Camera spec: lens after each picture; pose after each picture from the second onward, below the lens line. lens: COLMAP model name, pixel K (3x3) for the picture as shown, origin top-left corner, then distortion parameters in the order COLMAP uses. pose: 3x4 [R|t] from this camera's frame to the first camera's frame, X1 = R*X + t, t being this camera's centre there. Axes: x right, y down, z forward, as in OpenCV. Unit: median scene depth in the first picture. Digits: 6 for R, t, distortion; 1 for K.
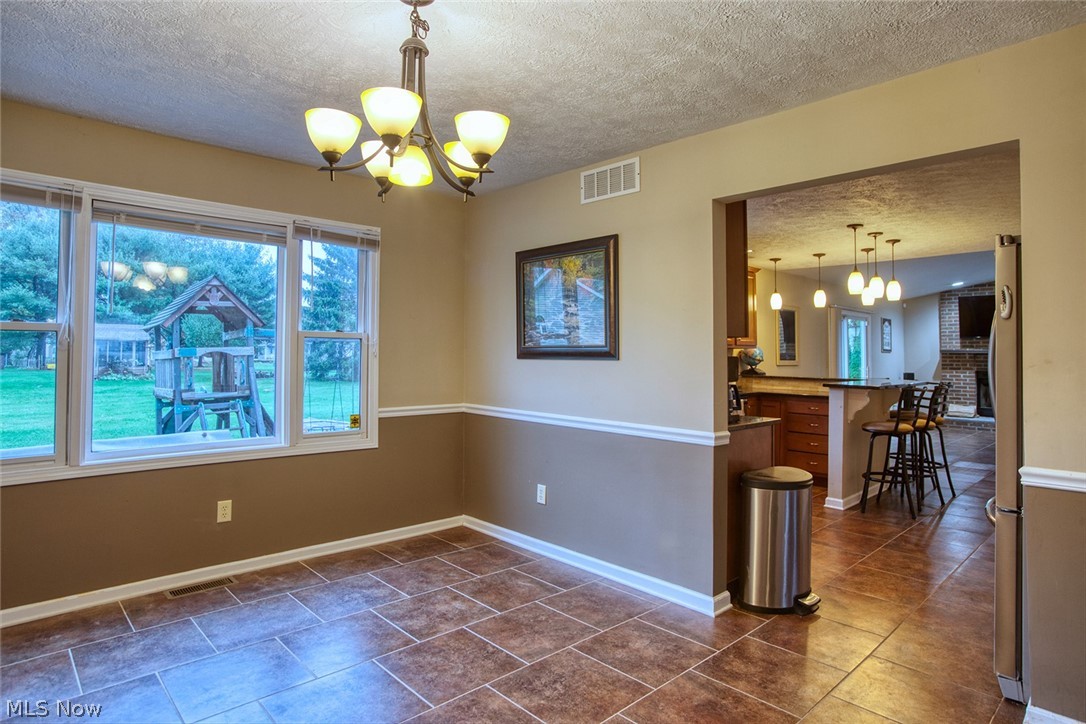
lens RADIAL K [[616.2, 0, 540.0], [0, 616.2, 330.3], [0, 0, 1]] dist [-0.004070, -0.001050]
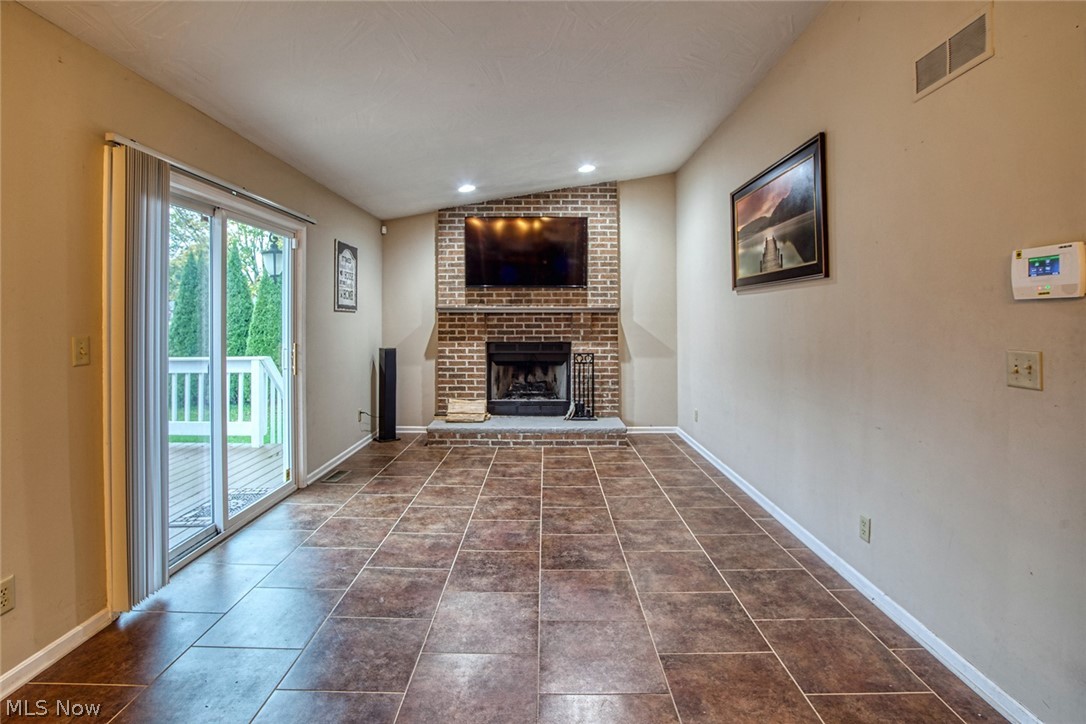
lens RADIAL K [[504.0, 0, 543.4], [0, 504.0, 313.8], [0, 0, 1]] dist [-0.000818, -0.000020]
pose [[0.691000, -0.002454, 0.722850, 0.380606], [-0.021230, 0.999494, 0.023688, 0.025019], [-0.722543, -0.031714, 0.690599, 0.604994]]
